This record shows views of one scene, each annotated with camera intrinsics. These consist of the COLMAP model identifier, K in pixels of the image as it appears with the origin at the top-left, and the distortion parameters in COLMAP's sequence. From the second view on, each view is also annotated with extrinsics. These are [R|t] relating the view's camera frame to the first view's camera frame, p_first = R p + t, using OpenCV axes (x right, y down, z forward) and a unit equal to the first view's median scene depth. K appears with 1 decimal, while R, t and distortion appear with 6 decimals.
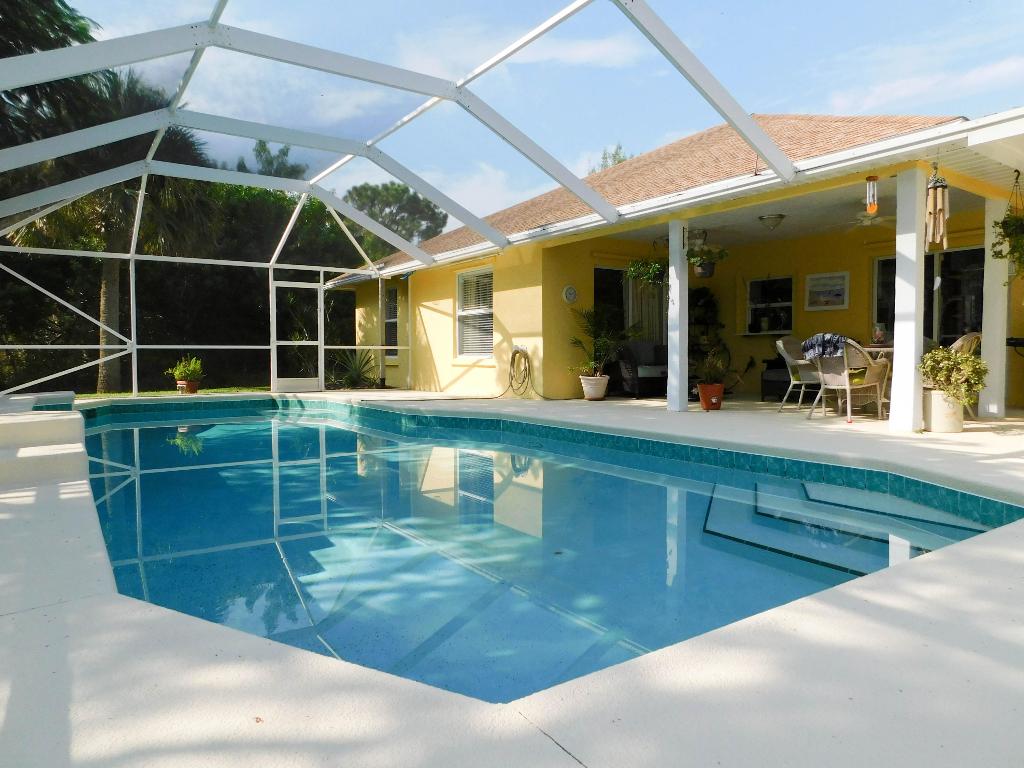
lens RADIAL K [[688.3, 0, 506.7], [0, 688.3, 375.6], [0, 0, 1]] dist [-0.054388, 0.047718]
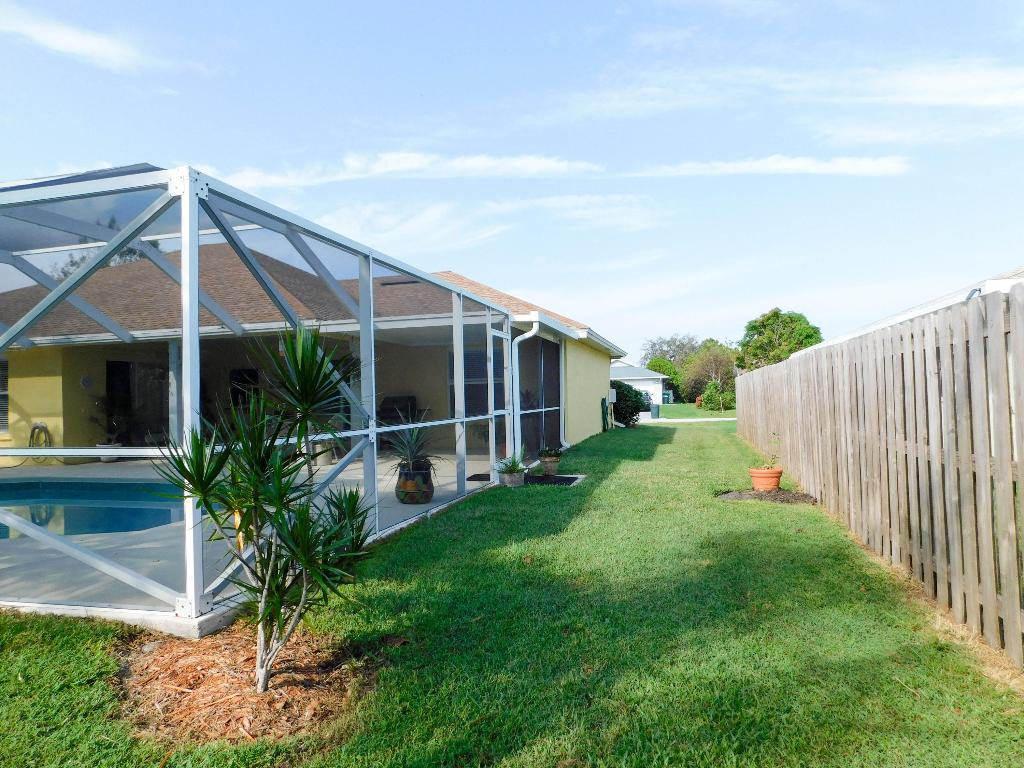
lens RADIAL K [[688.3, 0, 502.9], [0, 688.3, 380.0], [0, 0, 1]] dist [-0.054388, 0.047718]
pose [[0.770622, -0.002317, 0.637289, -0.137549], [0.044034, 0.997797, -0.049619, -0.028467], [-0.635770, 0.066300, 0.769026, -0.558816]]
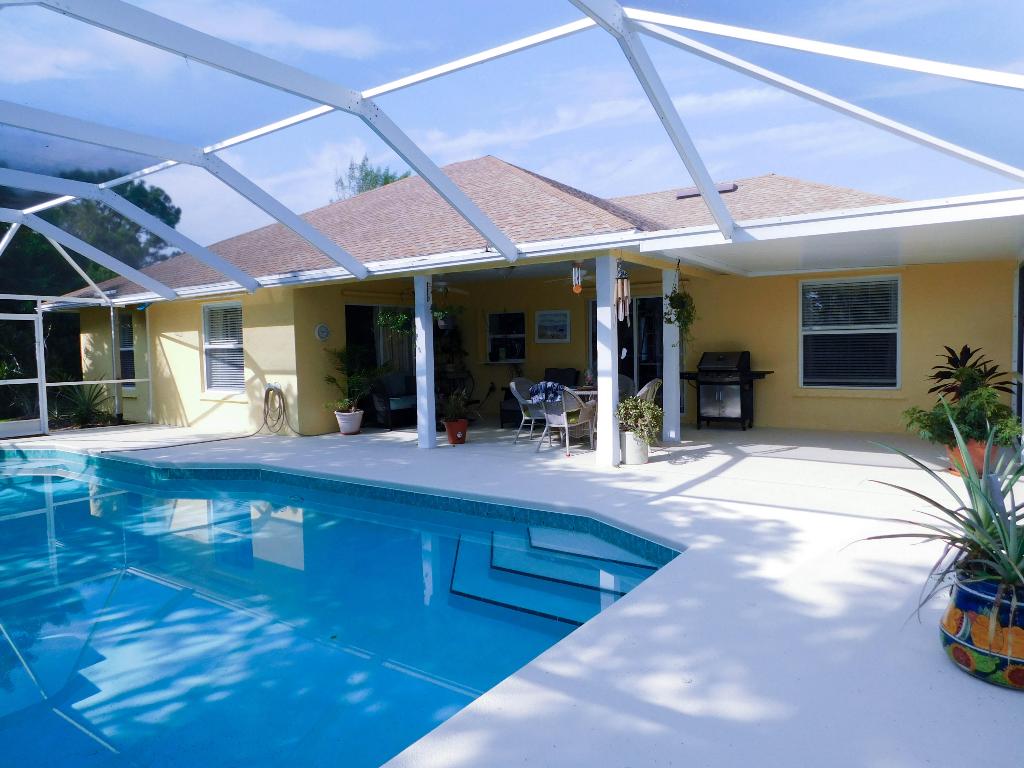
lens RADIAL K [[688.3, 0, 506.6], [0, 688.3, 383.8], [0, 0, 1]] dist [-0.054388, 0.047718]
pose [[0.937414, -0.037951, 0.346143, -0.009040], [0.031038, 0.999193, 0.025494, -0.068549], [-0.346831, -0.013155, 0.937835, -0.071780]]
